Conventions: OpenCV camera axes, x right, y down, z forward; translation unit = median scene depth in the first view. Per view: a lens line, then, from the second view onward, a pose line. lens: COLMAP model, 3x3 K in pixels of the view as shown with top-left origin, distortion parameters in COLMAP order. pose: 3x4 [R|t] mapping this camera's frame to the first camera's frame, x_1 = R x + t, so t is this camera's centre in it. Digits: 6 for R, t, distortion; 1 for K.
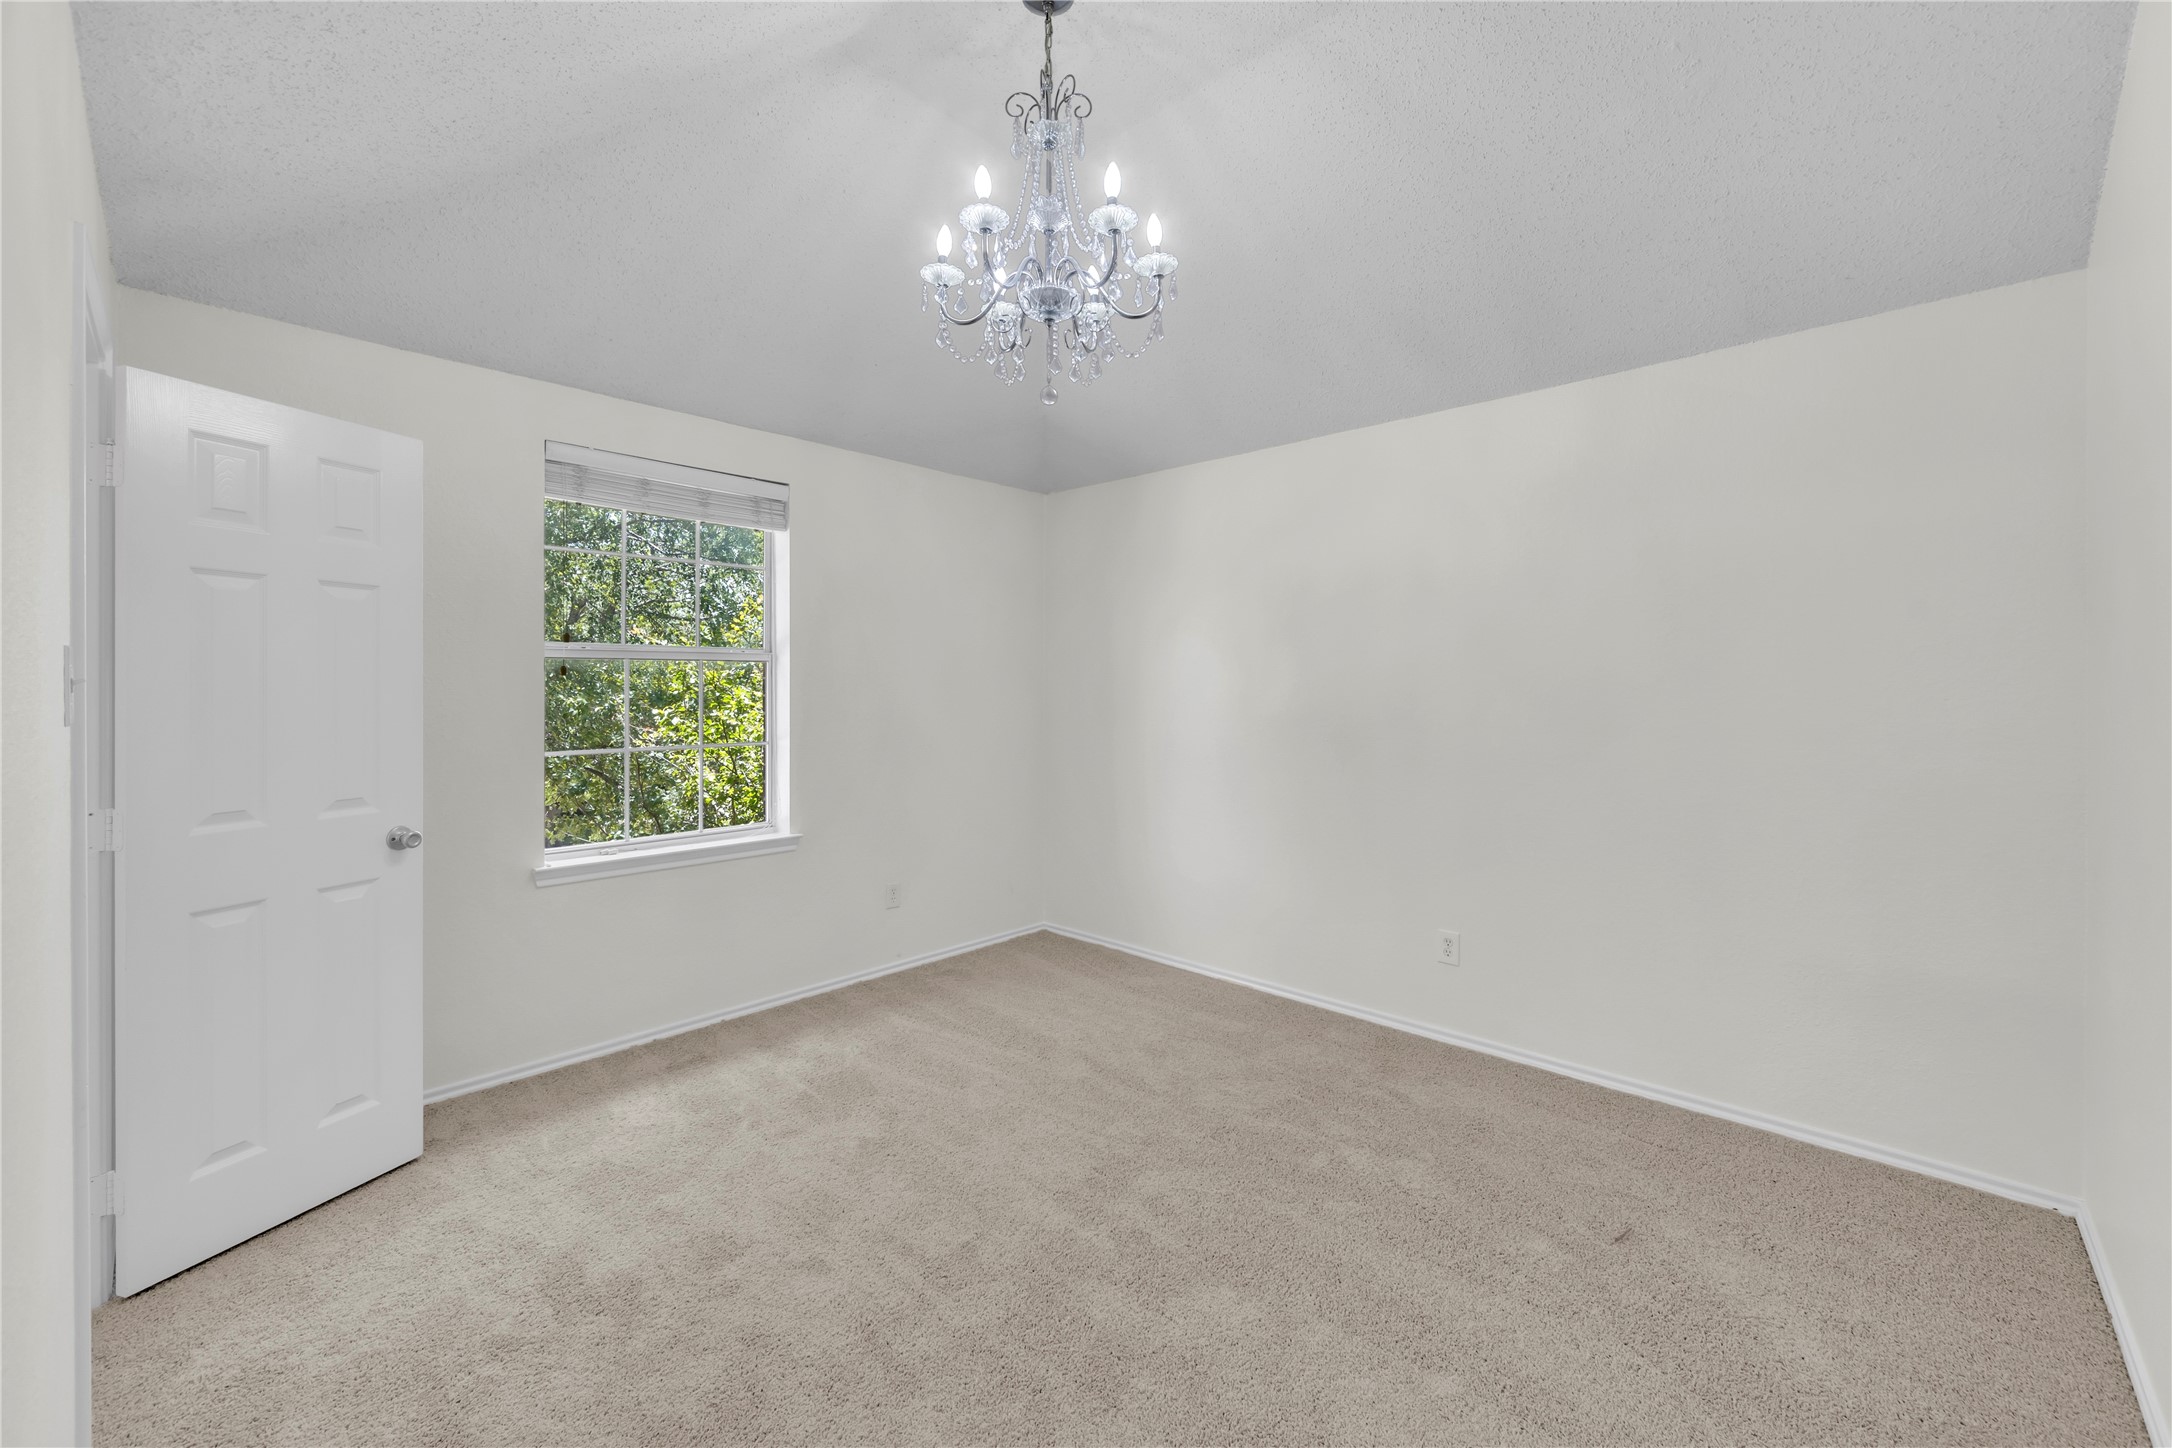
lens RADIAL K [[853.1, 0, 1082.1], [0, 853.1, 701.5], [0, 0, 1]] dist [-0.003167, 0.000403]
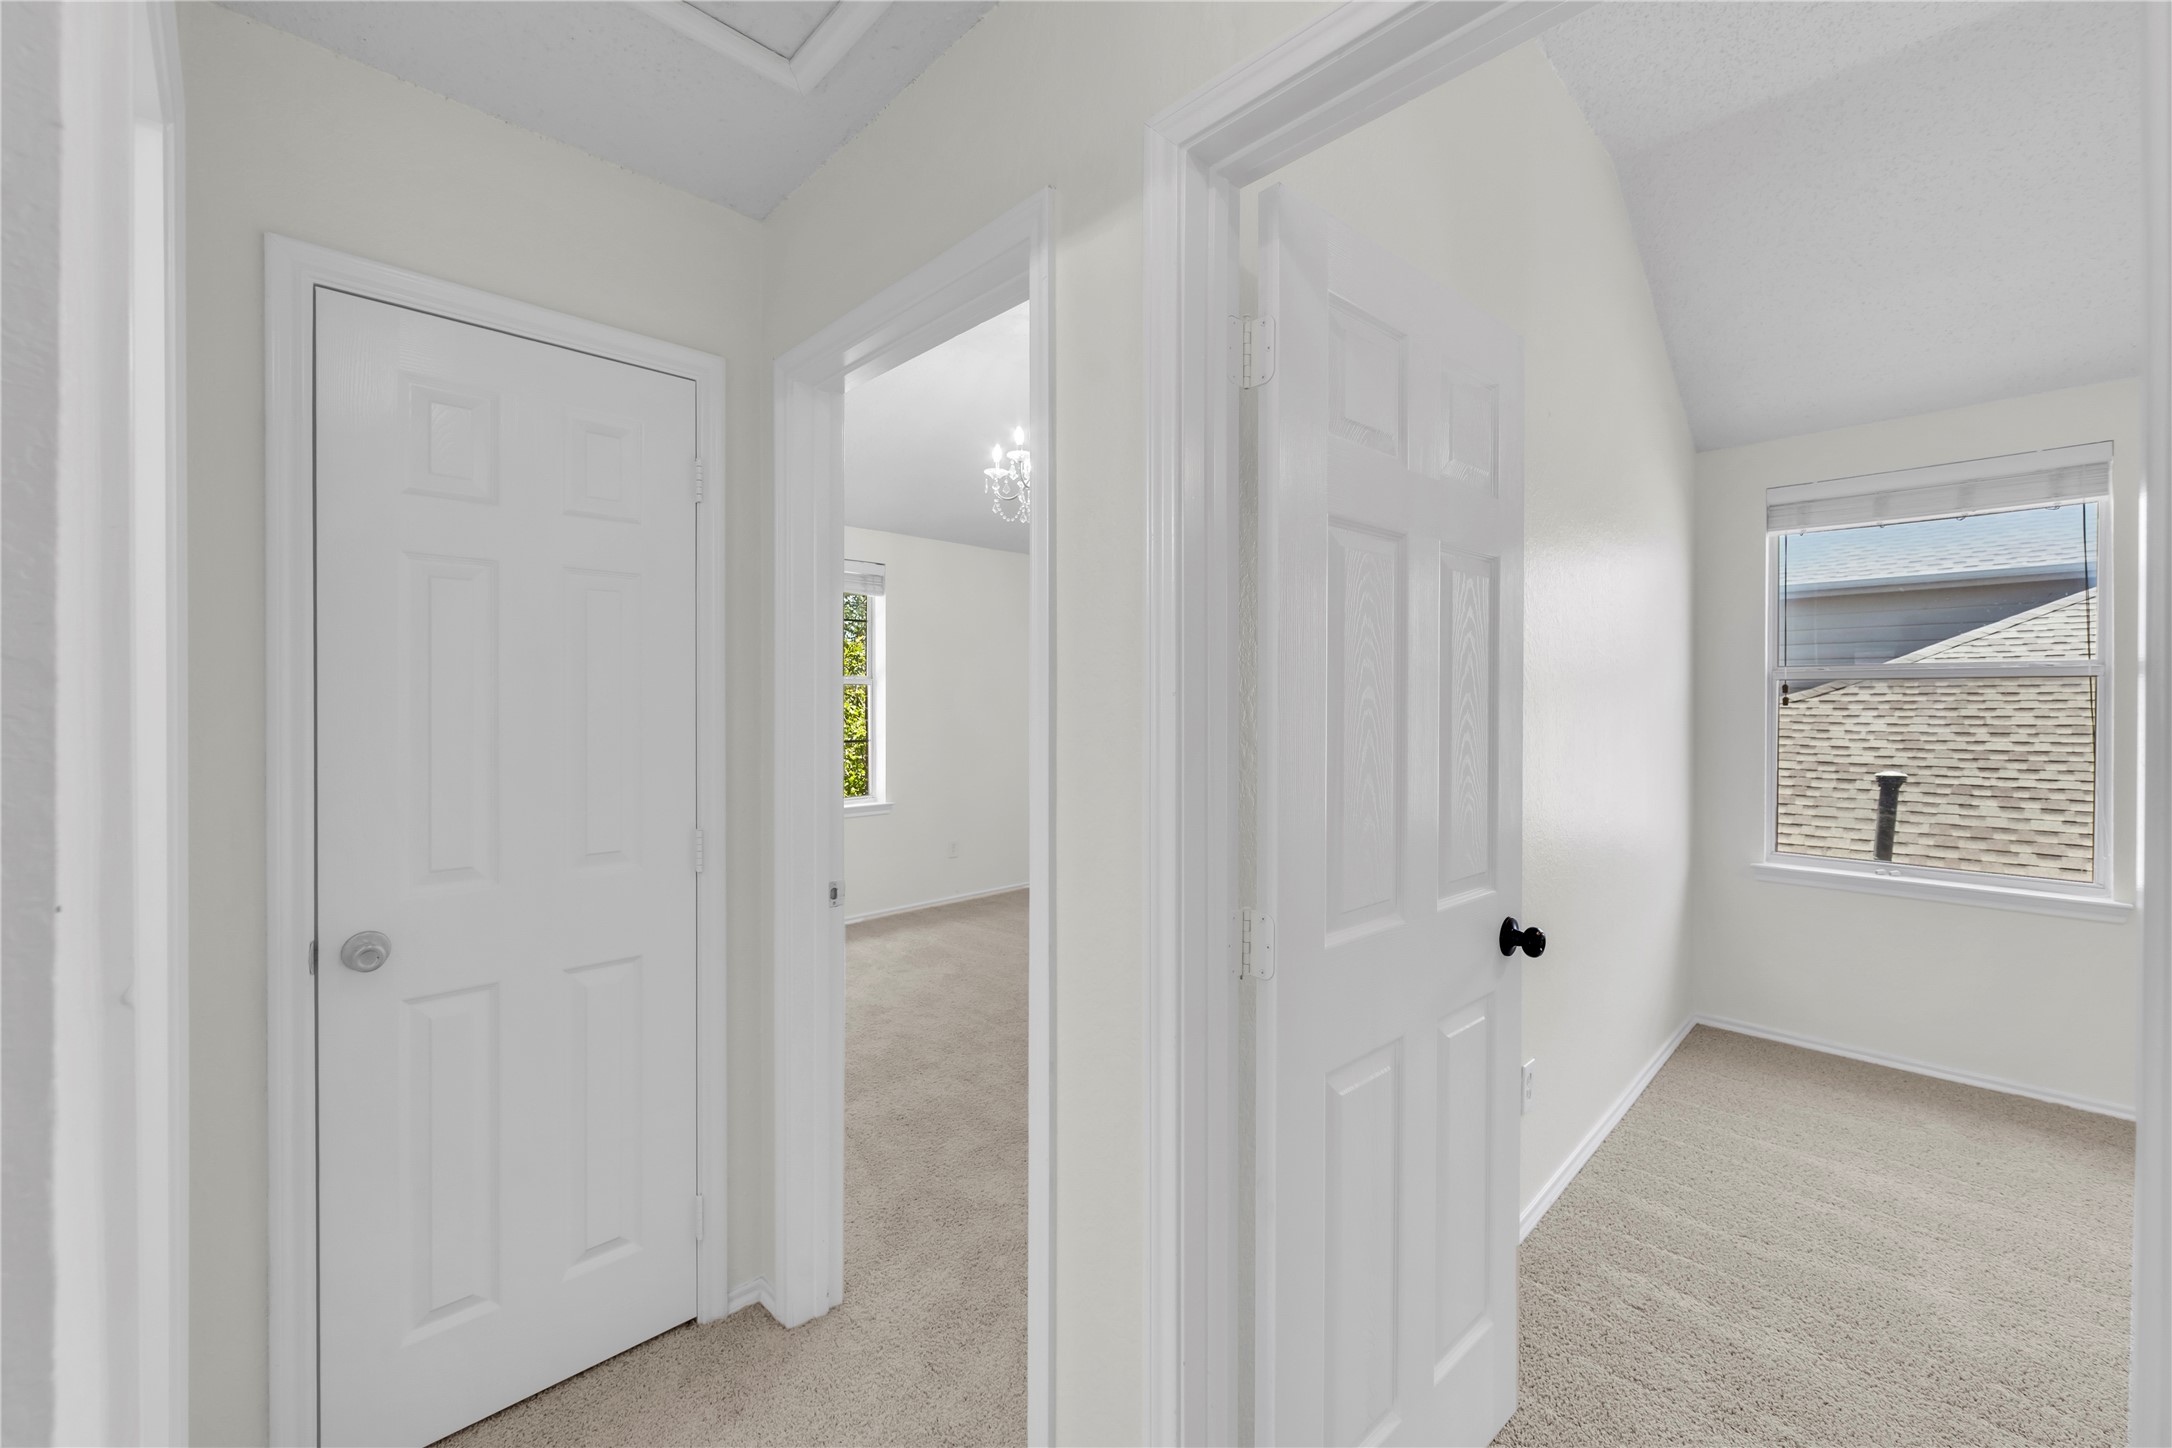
lens RADIAL K [[853.1, 0, 1079.8], [0, 853.1, 706.4], [0, 0, 1]] dist [-0.003167, 0.000403]
pose [[0.999315, 0.000060, -0.037018, 0.059038], [-0.000339, 0.999972, -0.007510, 0.001468], [0.037017, 0.007517, 0.999286, -0.595502]]
